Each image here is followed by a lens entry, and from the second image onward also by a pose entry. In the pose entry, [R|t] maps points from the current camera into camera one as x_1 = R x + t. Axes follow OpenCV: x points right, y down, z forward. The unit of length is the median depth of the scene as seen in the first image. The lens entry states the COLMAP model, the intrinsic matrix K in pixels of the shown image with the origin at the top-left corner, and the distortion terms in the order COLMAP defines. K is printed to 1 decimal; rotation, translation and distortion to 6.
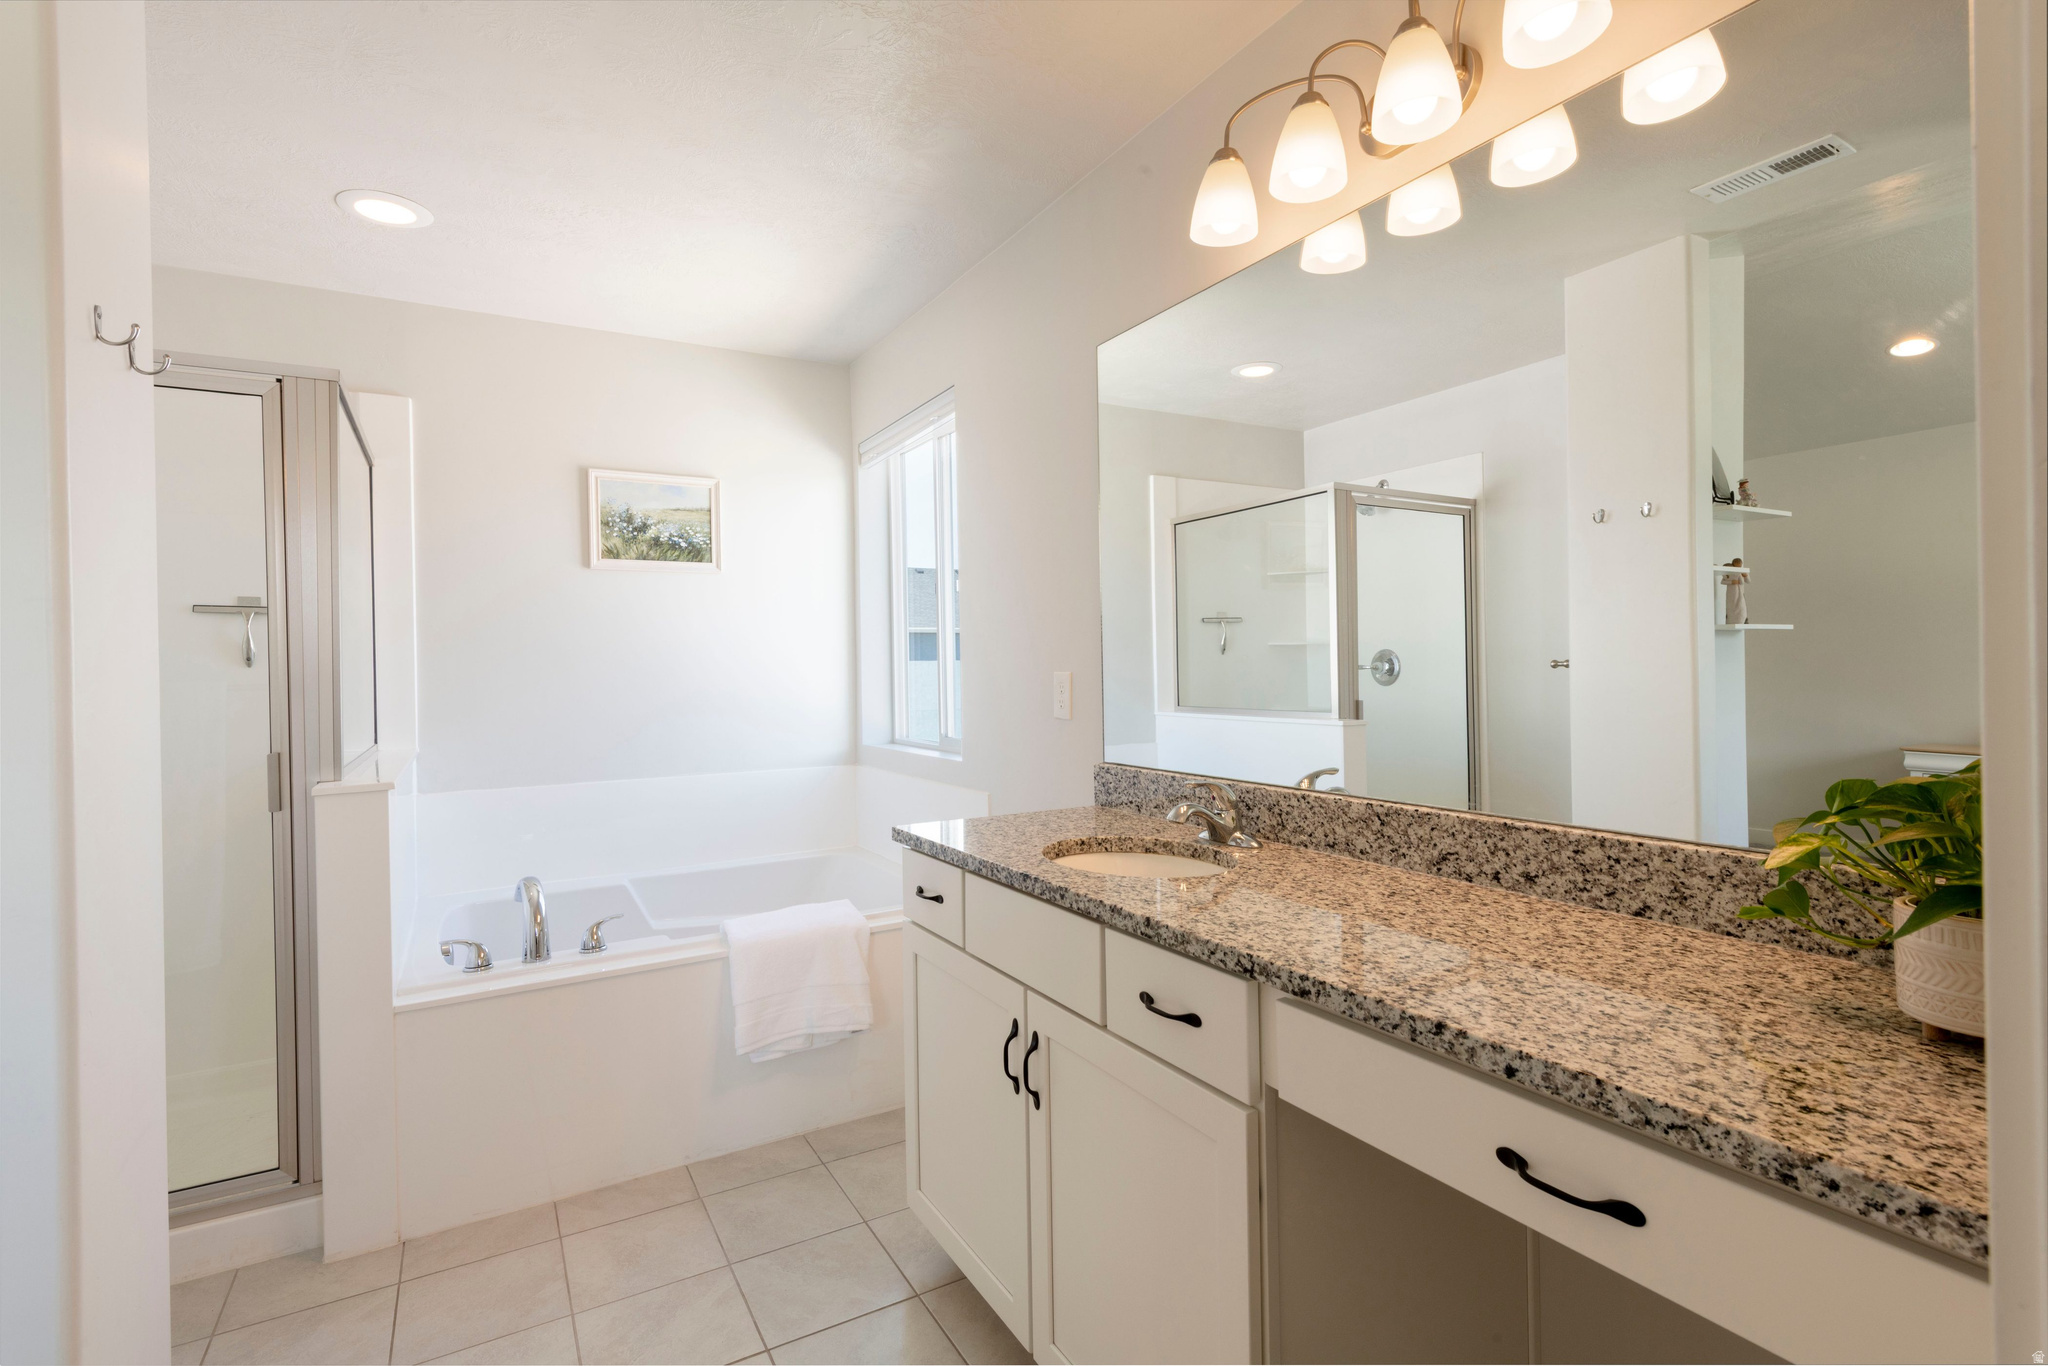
lens RADIAL K [[958.9, 0, 1021.6], [0, 958.9, 672.3], [0, 0, 1]] dist [0.005292, 0.000467]
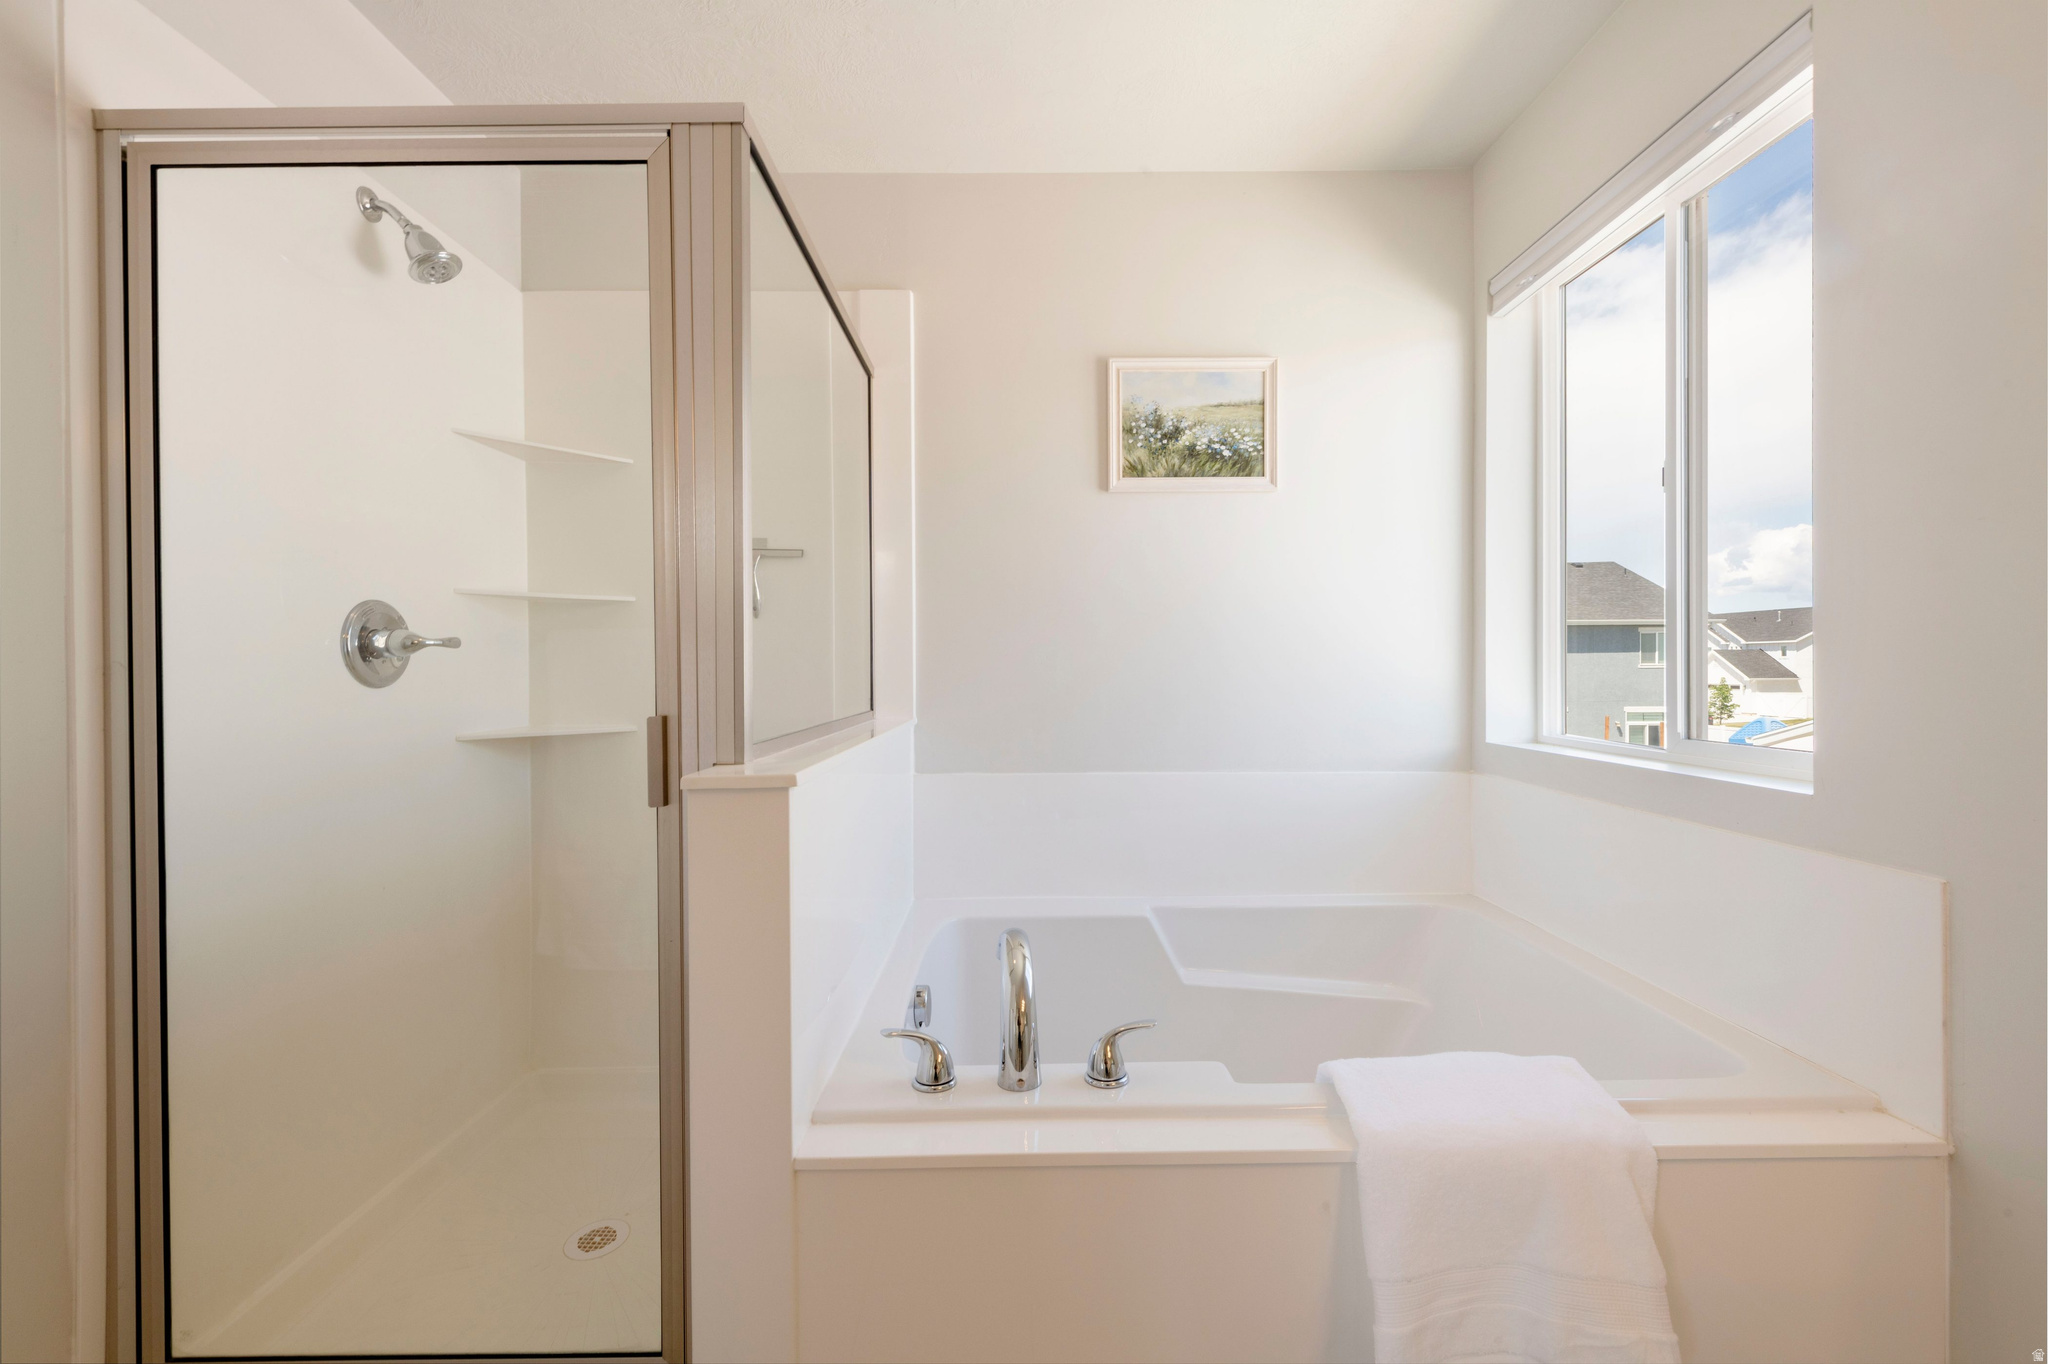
lens RADIAL K [[880.0, 0, 1024.8], [0, 880.0, 672.0], [0, 0, 1]] dist [0.000660, 0.000108]
pose [[0.870225, 0.017571, -0.492340, -0.159530], [-0.012406, 0.999828, 0.013756, 0.025706], [0.492497, -0.005863, 0.870294, 0.355438]]
